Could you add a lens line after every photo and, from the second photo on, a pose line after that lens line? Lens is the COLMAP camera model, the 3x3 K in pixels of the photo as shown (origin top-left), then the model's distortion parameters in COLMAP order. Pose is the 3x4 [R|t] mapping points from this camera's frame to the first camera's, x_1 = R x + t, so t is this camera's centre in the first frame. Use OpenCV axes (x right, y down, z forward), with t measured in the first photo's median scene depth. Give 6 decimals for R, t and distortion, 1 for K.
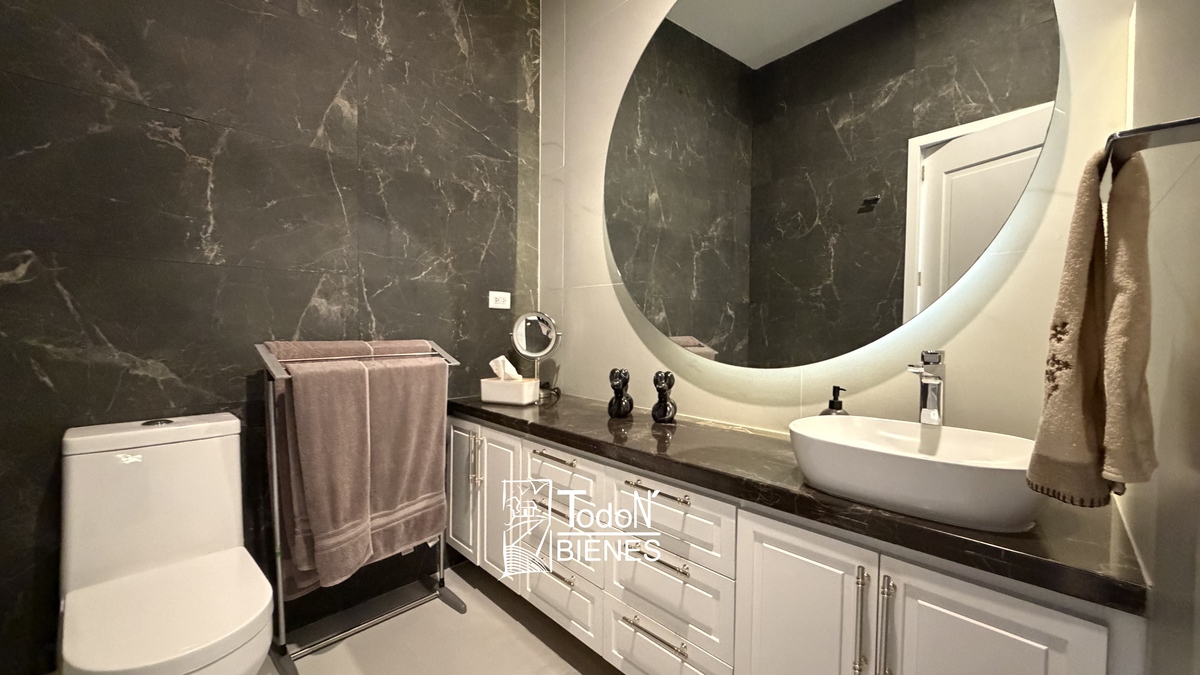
lens RADIAL K [[477.8, 0, 598.1], [0, 477.8, 338.2], [0, 0, 1]] dist [-0.000212, 0.000220]
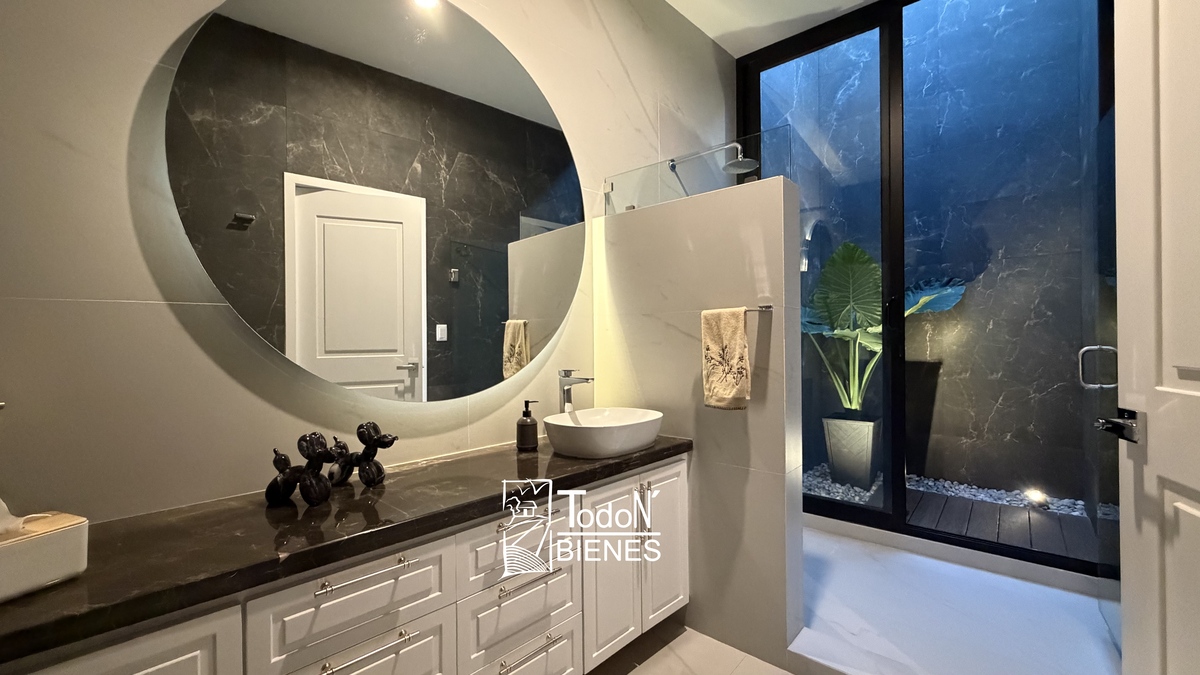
lens RADIAL K [[477.8, 0, 598.1], [0, 477.8, 338.2], [0, 0, 1]] dist [-0.000212, 0.000220]
pose [[-0.044348, -0.009988, 0.998966, -0.434736], [0.038610, 0.999186, 0.011704, -0.043714], [-0.998270, 0.039089, -0.043926, 0.393997]]
